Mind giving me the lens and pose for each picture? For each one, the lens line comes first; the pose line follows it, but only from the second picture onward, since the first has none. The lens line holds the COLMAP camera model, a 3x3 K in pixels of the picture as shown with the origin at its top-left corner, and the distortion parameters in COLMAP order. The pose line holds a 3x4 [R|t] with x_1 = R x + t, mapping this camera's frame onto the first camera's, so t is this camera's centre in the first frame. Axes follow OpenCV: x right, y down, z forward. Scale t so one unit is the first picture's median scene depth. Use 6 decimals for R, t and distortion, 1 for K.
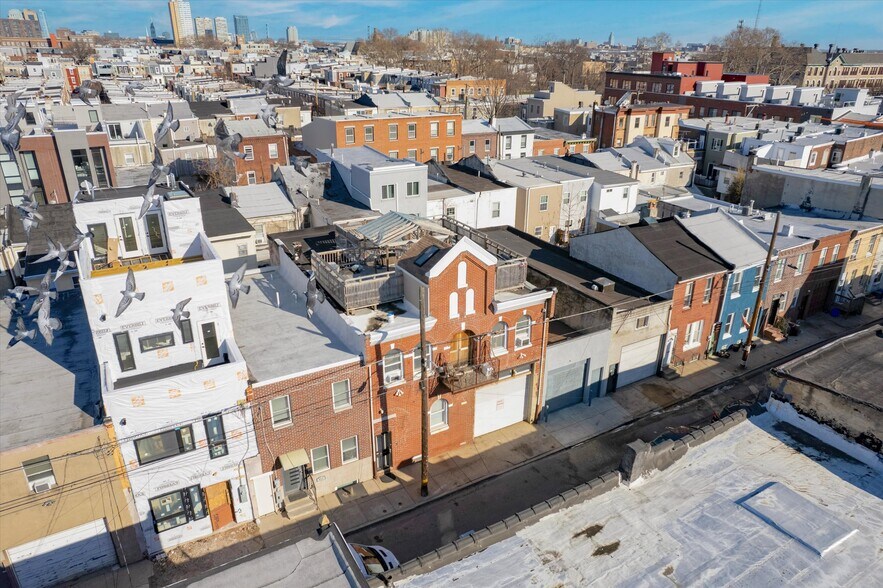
lens RADIAL K [[592.8, 0, 458.4], [0, 592.8, 293.5], [0, 0, 1]] dist [-0.073223, 0.066459]
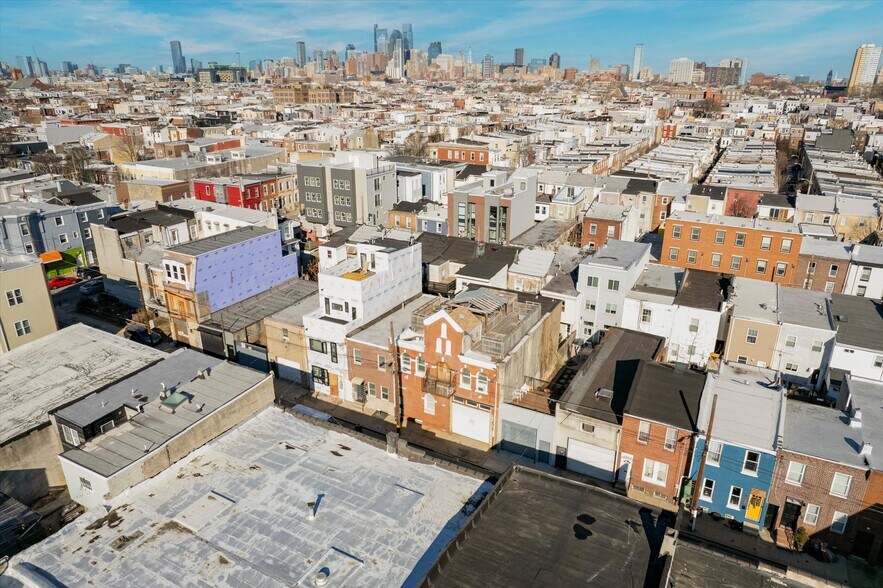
lens RADIAL K [[592.8, 0, 458.4], [0, 592.8, 293.5], [0, 0, 1]] dist [-0.073223, 0.066459]
pose [[0.523481, 0.289378, -0.801391, 1.269257], [-0.337029, 0.934174, 0.117173, -0.319761], [0.782546, 0.208755, 0.586551, -0.026636]]
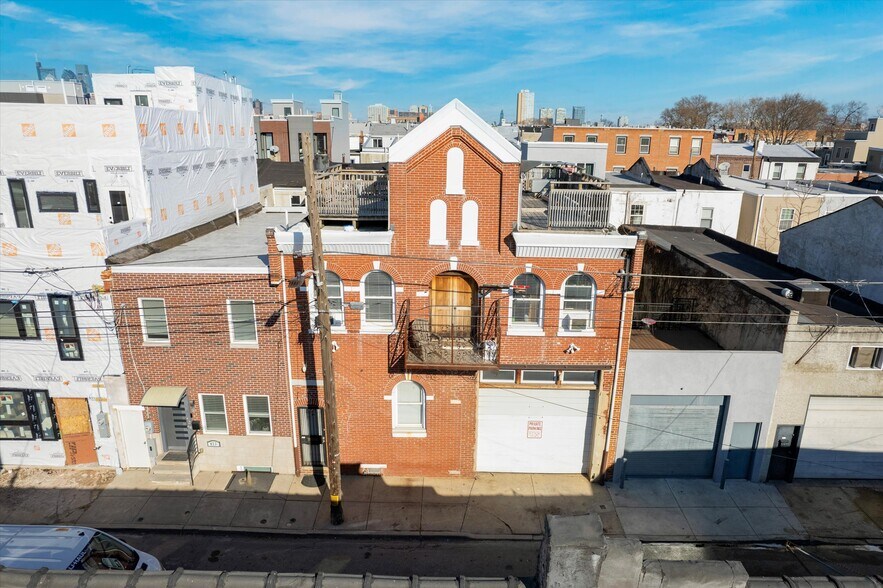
lens RADIAL K [[566.7, 0, 455.7], [0, 566.7, 293.6], [0, 0, 1]] dist [-0.078383, 0.073107]
pose [[0.859297, 0.140886, -0.491691, 0.272188], [-0.201658, 0.976765, -0.072549, 0.116684], [0.470046, 0.161494, 0.867742, 0.471631]]
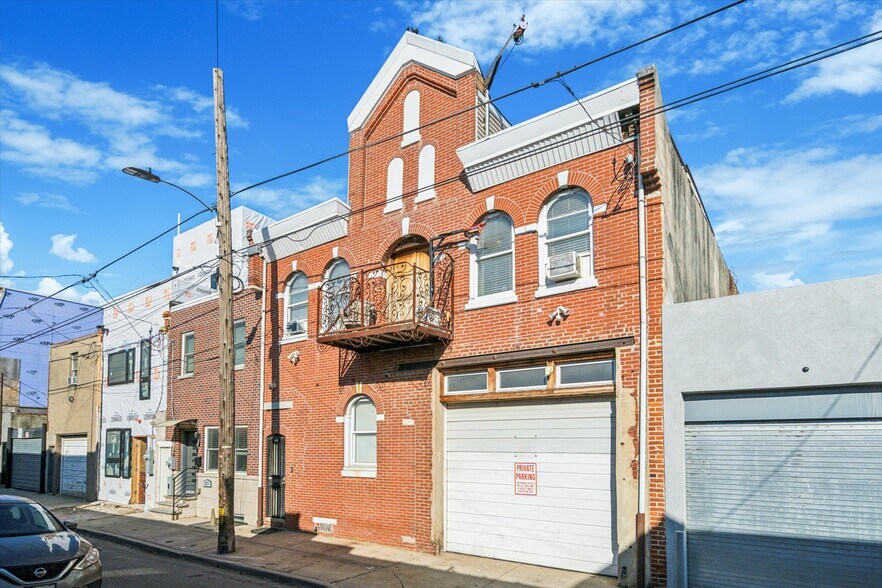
lens RADIAL K [[521.5, 0, 428.9], [0, 521.5, 427.2], [0, 0, 1]] dist [-0.009639, -0.000473]
pose [[0.397191, -0.052299, -0.916245, 0.350889], [-0.353177, 0.912775, -0.205203, 0.254814], [0.847057, 0.405101, 0.344075, 0.866683]]
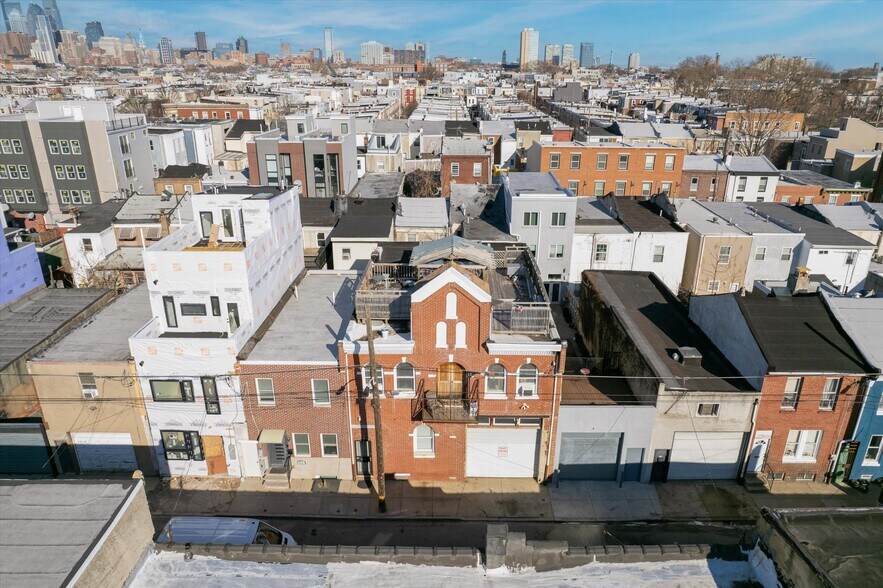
lens RADIAL K [[592.8, 0, 458.4], [0, 592.8, 293.5], [0, 0, 1]] dist [-0.073223, 0.066459]
pose [[0.861795, 0.178195, -0.474927, 0.428512], [-0.196445, 0.980449, 0.011403, -0.058344], [0.467673, 0.083470, 0.879951, 0.125260]]
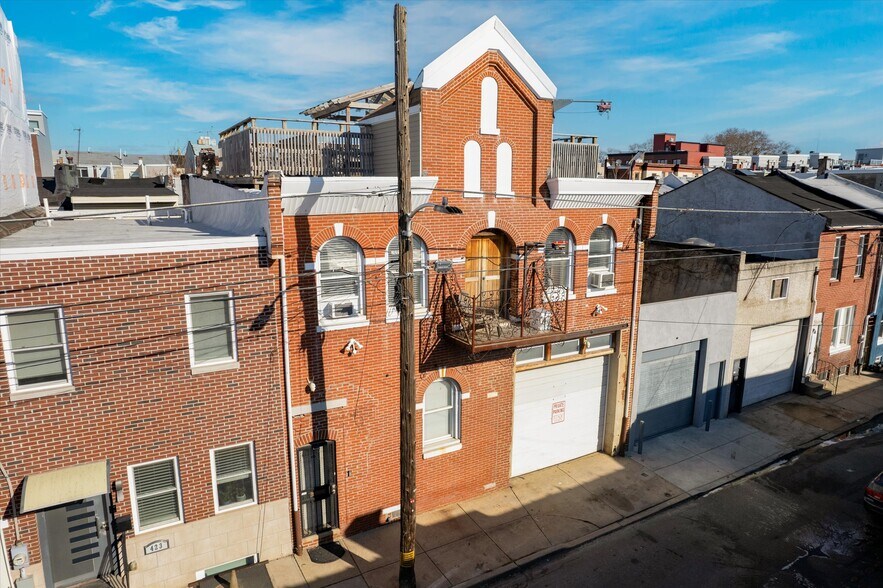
lens RADIAL K [[566.7, 0, 455.7], [0, 566.7, 293.6], [0, 0, 1]] dist [-0.078383, 0.073107]
pose [[0.999990, -0.004091, -0.002019, -0.018943], [0.003593, 0.979000, -0.203828, 0.194378], [0.002810, 0.203819, 0.979005, 0.513073]]
